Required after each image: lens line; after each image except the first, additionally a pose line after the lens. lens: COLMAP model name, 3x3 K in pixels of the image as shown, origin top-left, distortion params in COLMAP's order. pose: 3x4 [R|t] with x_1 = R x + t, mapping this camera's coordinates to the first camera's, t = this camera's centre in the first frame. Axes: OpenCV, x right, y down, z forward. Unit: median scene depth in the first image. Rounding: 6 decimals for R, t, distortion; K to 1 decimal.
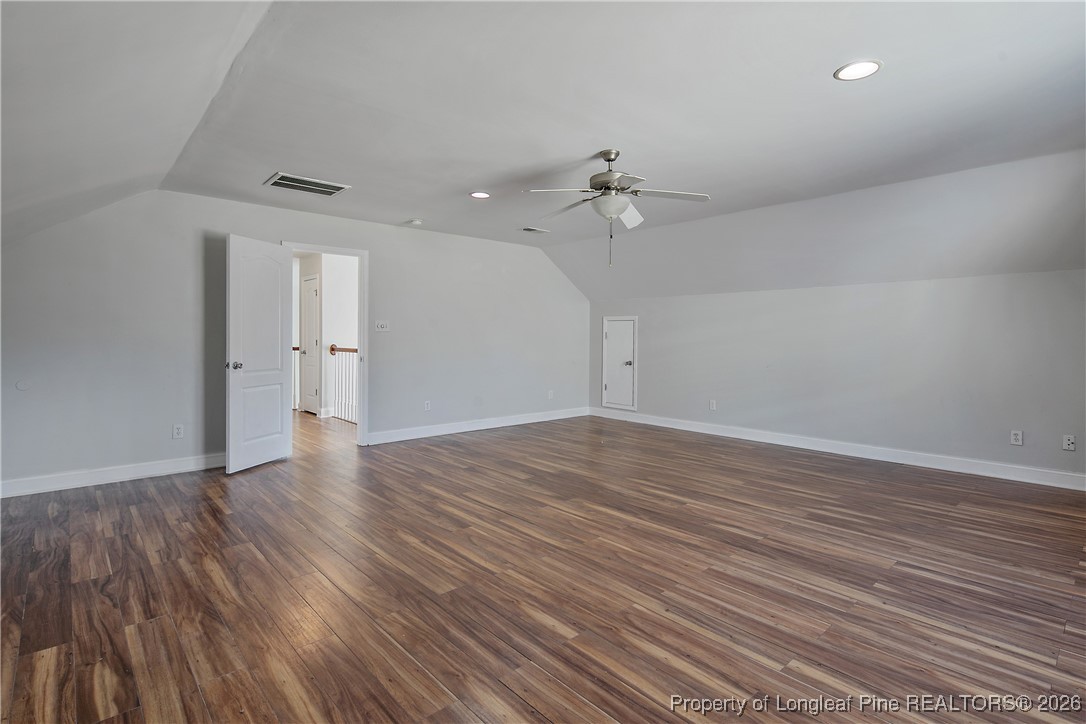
lens RADIAL K [[528.7, 0, 539.6], [0, 528.7, 342.2], [0, 0, 1]] dist [0.000122, -0.000110]
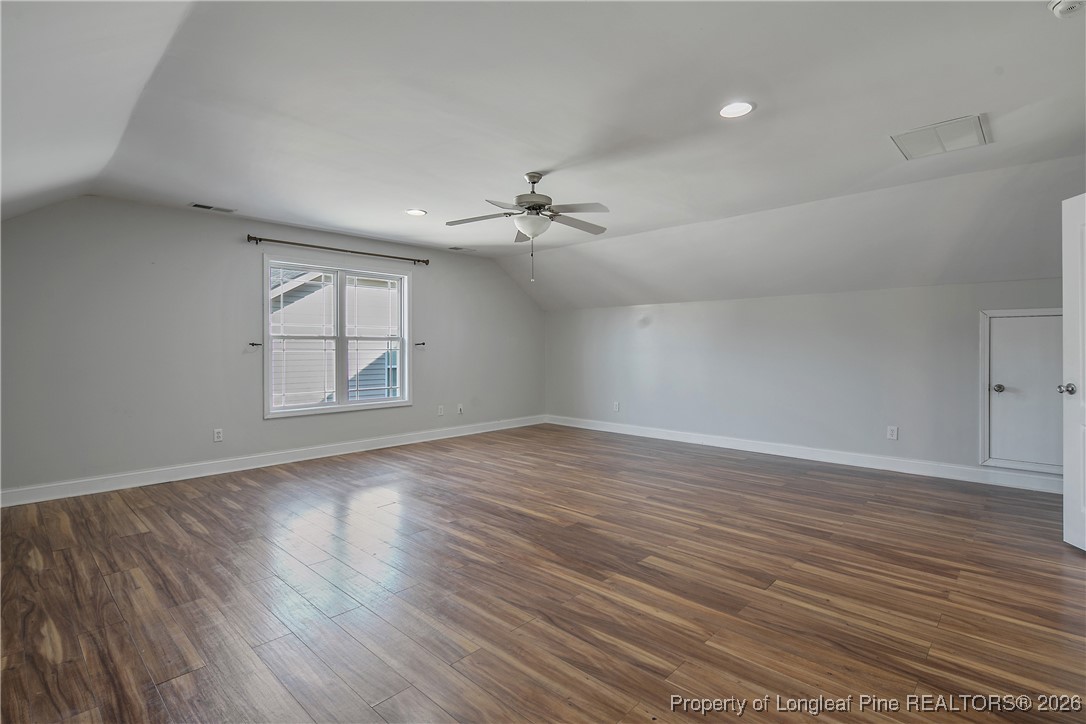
lens RADIAL K [[528.7, 0, 539.6], [0, 528.7, 342.2], [0, 0, 1]] dist [0.000122, -0.000110]
pose [[-0.997144, 0.003009, -0.075465, 0.194761], [0.002673, 0.999986, 0.004562, -0.022772], [0.075478, 0.004347, -0.997138, 2.024177]]
